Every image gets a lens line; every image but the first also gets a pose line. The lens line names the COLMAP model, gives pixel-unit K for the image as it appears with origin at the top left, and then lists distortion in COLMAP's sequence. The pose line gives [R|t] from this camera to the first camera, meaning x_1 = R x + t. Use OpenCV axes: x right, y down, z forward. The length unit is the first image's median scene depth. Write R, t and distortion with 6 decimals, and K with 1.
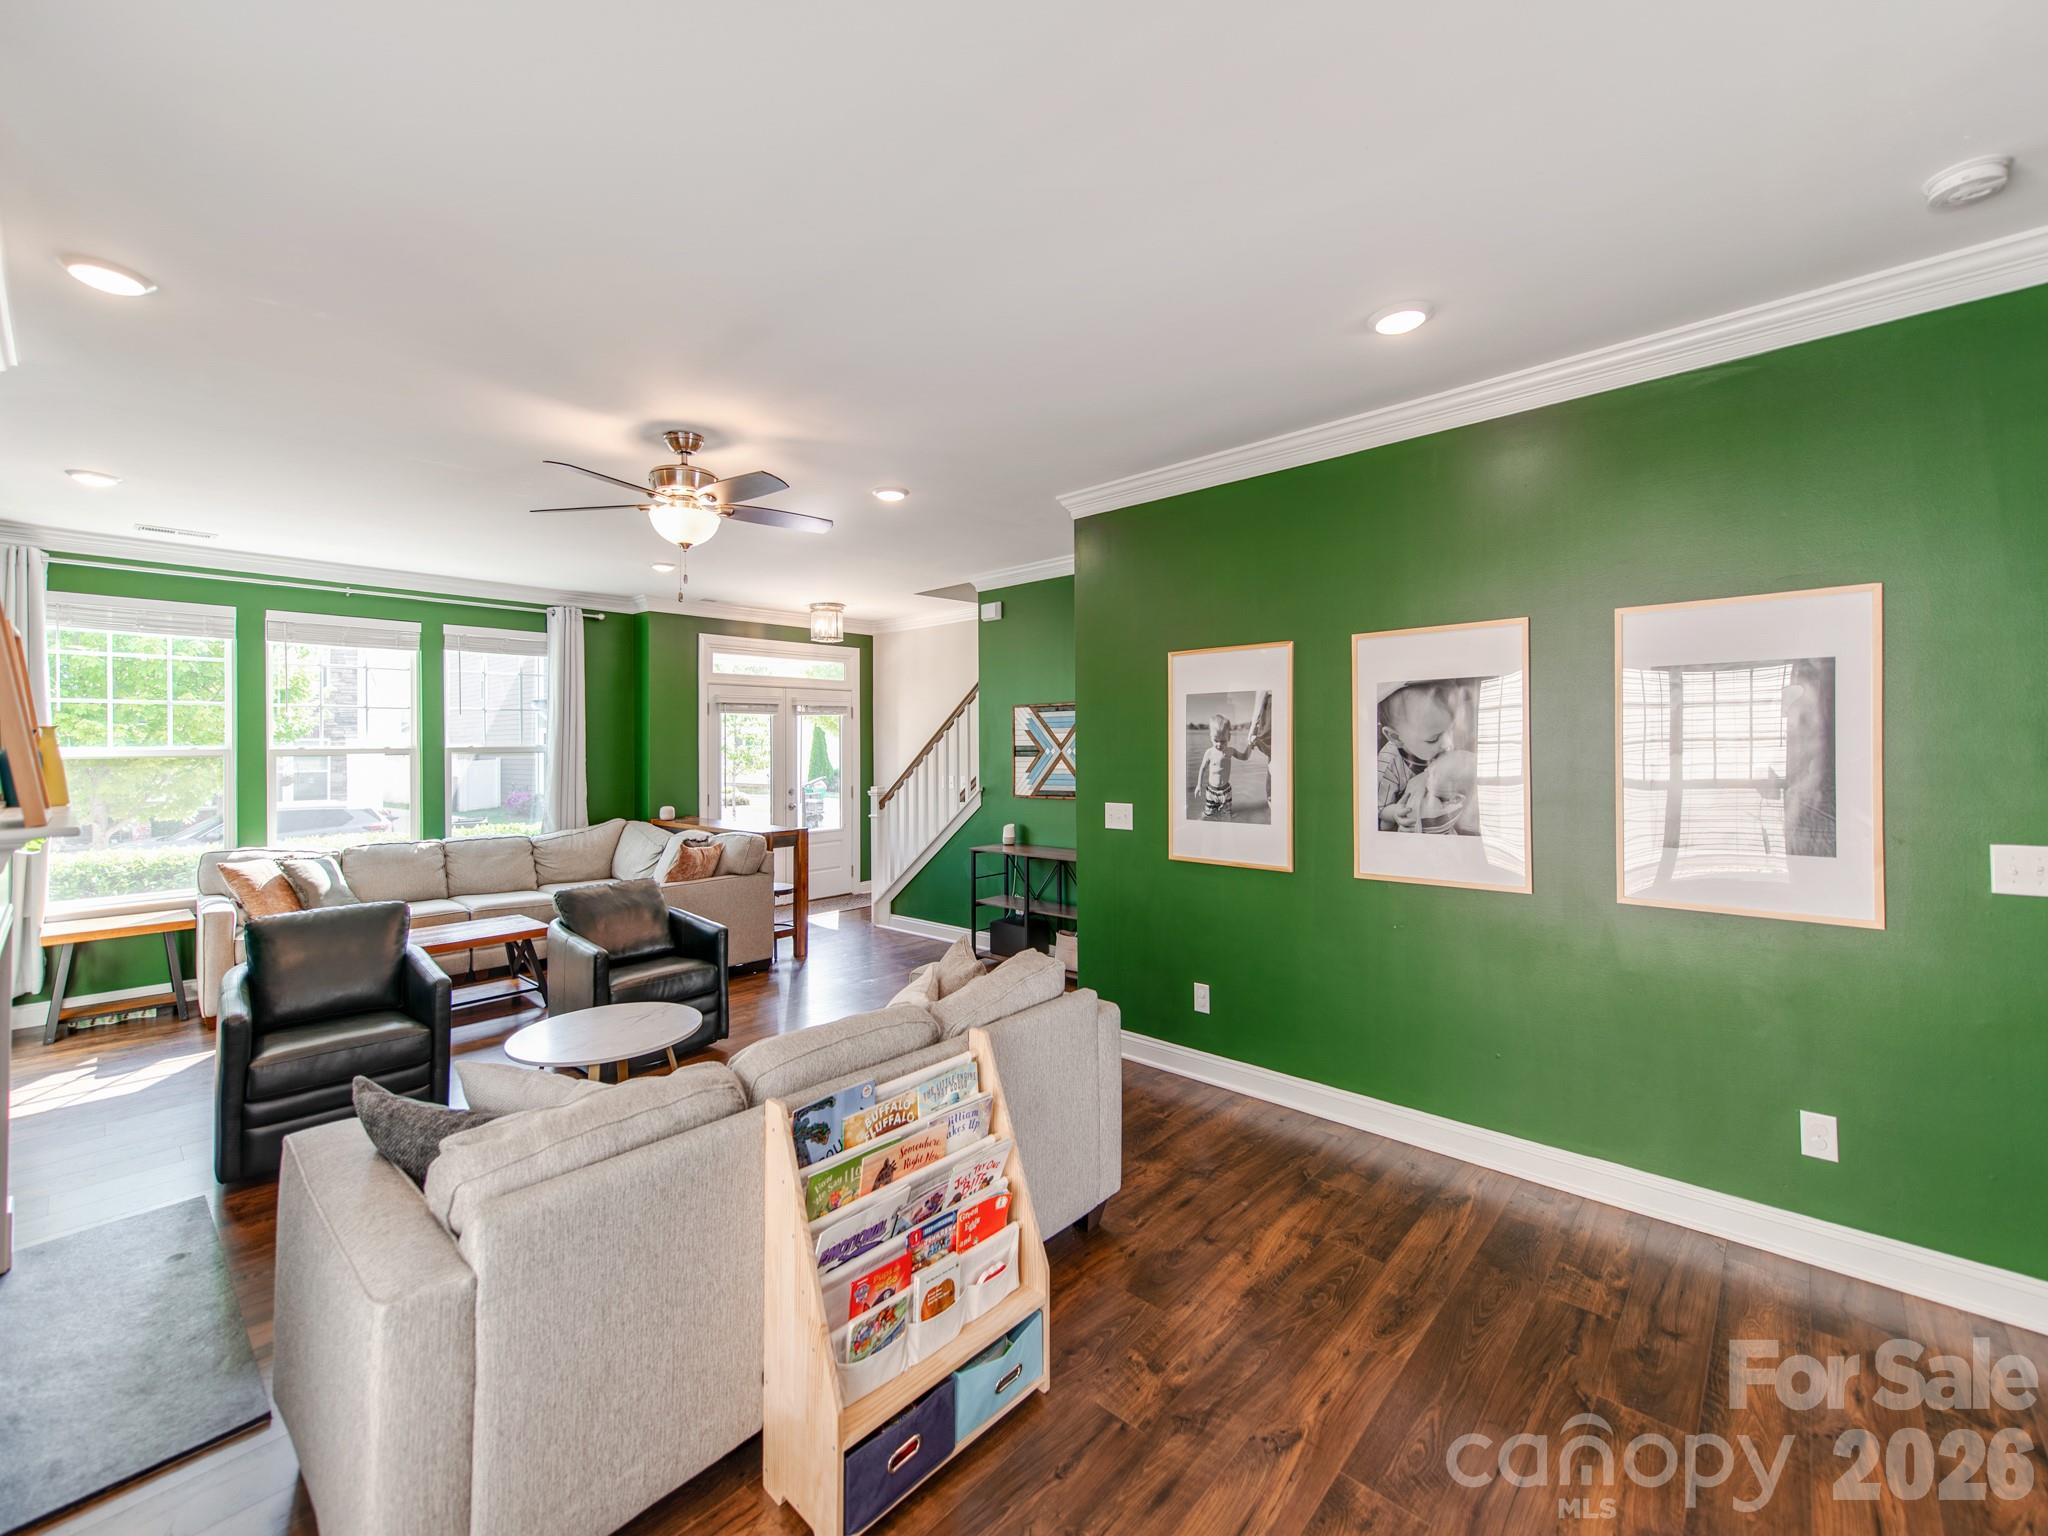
lens RADIAL K [[895.6, 0, 1031.7], [0, 895.6, 748.7], [0, 0, 1]] dist [0.012130, -0.000459]
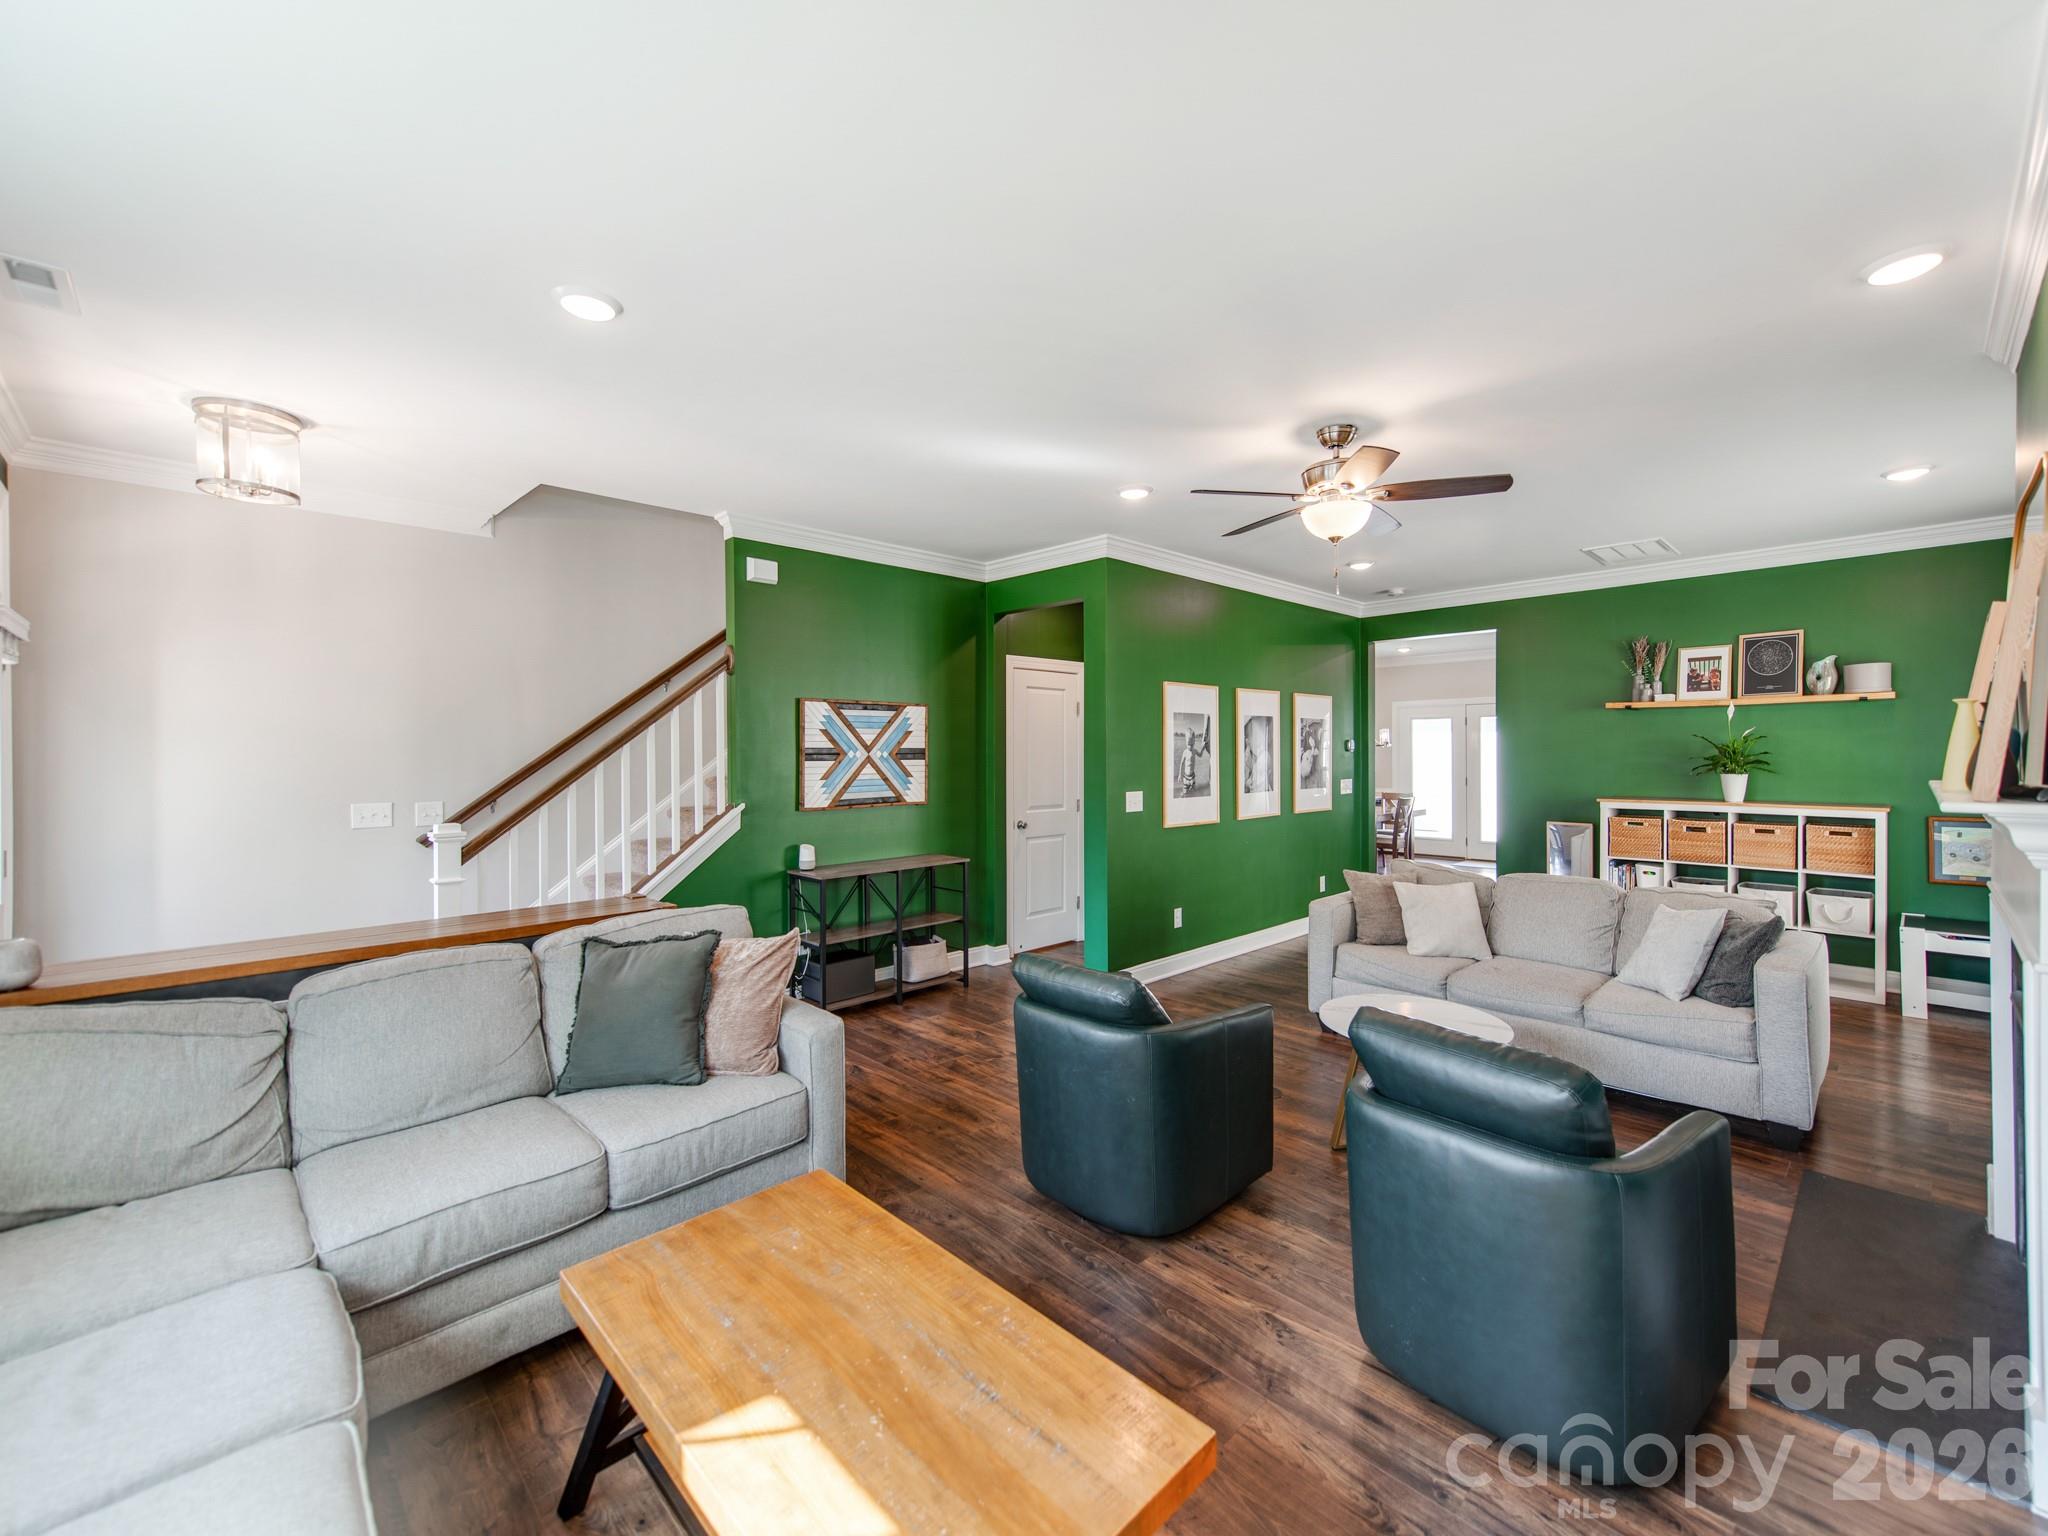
lens RADIAL K [[895.6, 0, 1031.1], [0, 895.6, 760.9], [0, 0, 1]] dist [0.012130, -0.000459]
pose [[0.006397, -0.006150, 0.999961, -1.267465], [0.006549, 0.999960, 0.006109, 0.007394], [-0.999958, 0.006509, 0.006437, 1.210864]]
